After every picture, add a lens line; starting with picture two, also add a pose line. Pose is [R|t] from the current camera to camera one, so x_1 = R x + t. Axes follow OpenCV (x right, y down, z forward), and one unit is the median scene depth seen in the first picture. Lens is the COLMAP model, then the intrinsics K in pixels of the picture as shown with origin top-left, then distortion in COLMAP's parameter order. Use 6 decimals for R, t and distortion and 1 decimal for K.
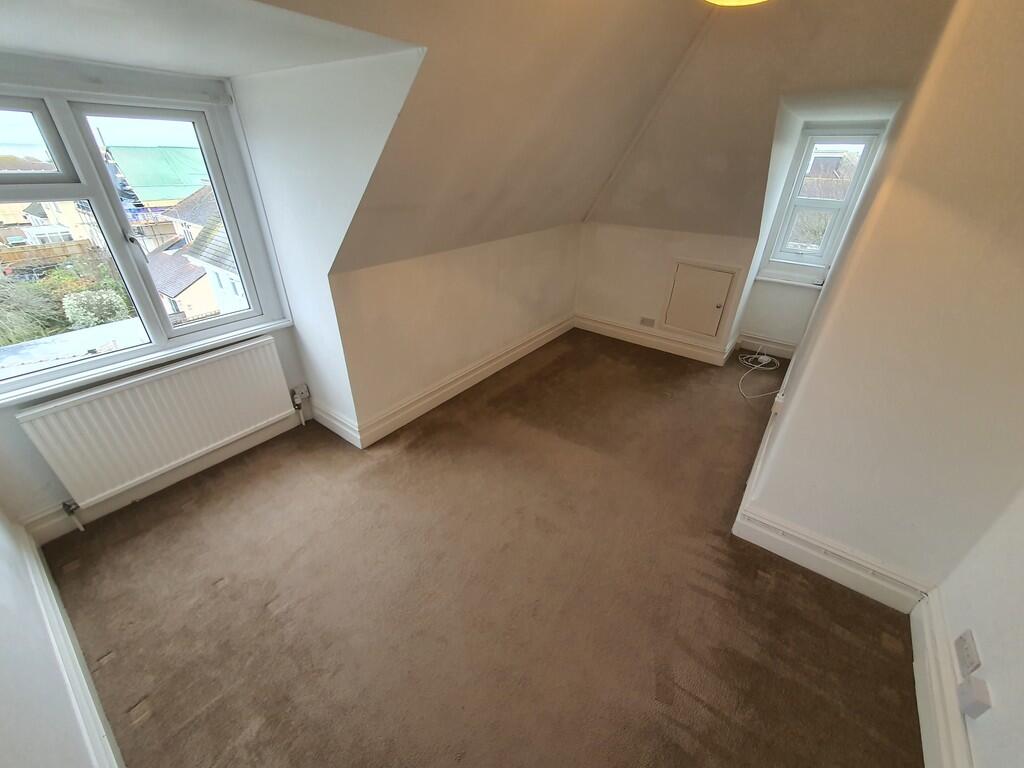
lens RADIAL K [[407.9, 0, 517.2], [0, 407.9, 384.5], [0, 0, 1]] dist [-0.000370, -0.000264]
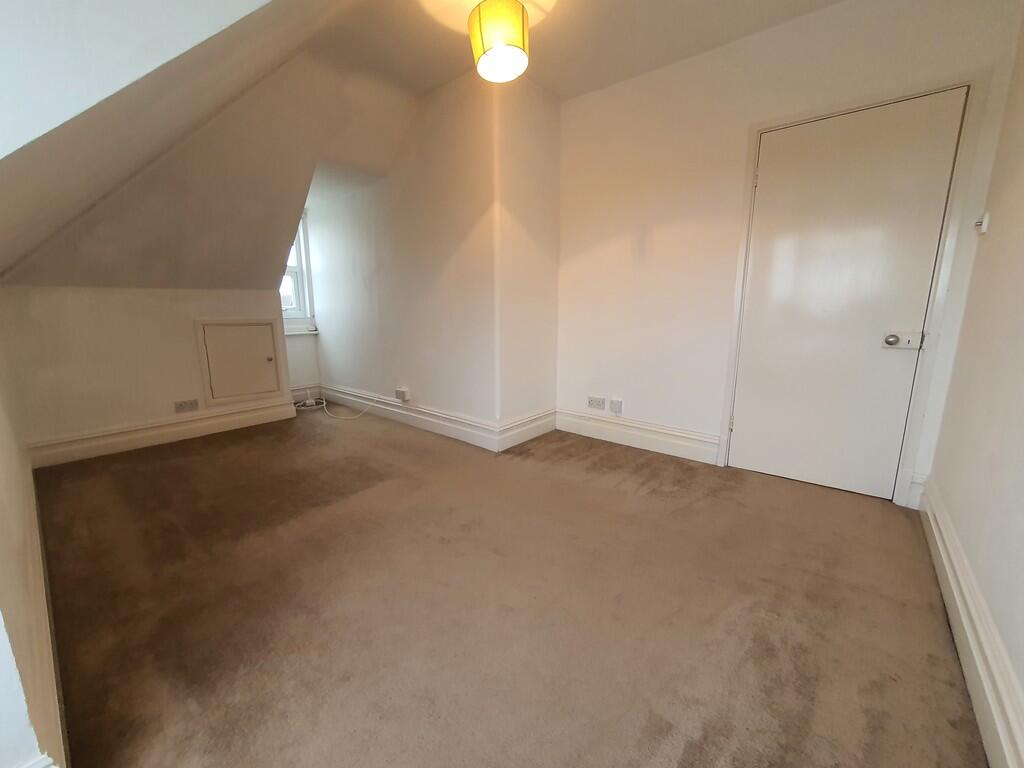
lens RADIAL K [[407.9, 0, 517.2], [0, 407.9, 384.5], [0, 0, 1]] dist [-0.000370, -0.000264]
pose [[0.048429, -0.214770, 0.975463, -0.587395], [0.492545, 0.854745, 0.163738, -0.013310], [-0.868939, 0.472529, 0.147178, 0.510418]]
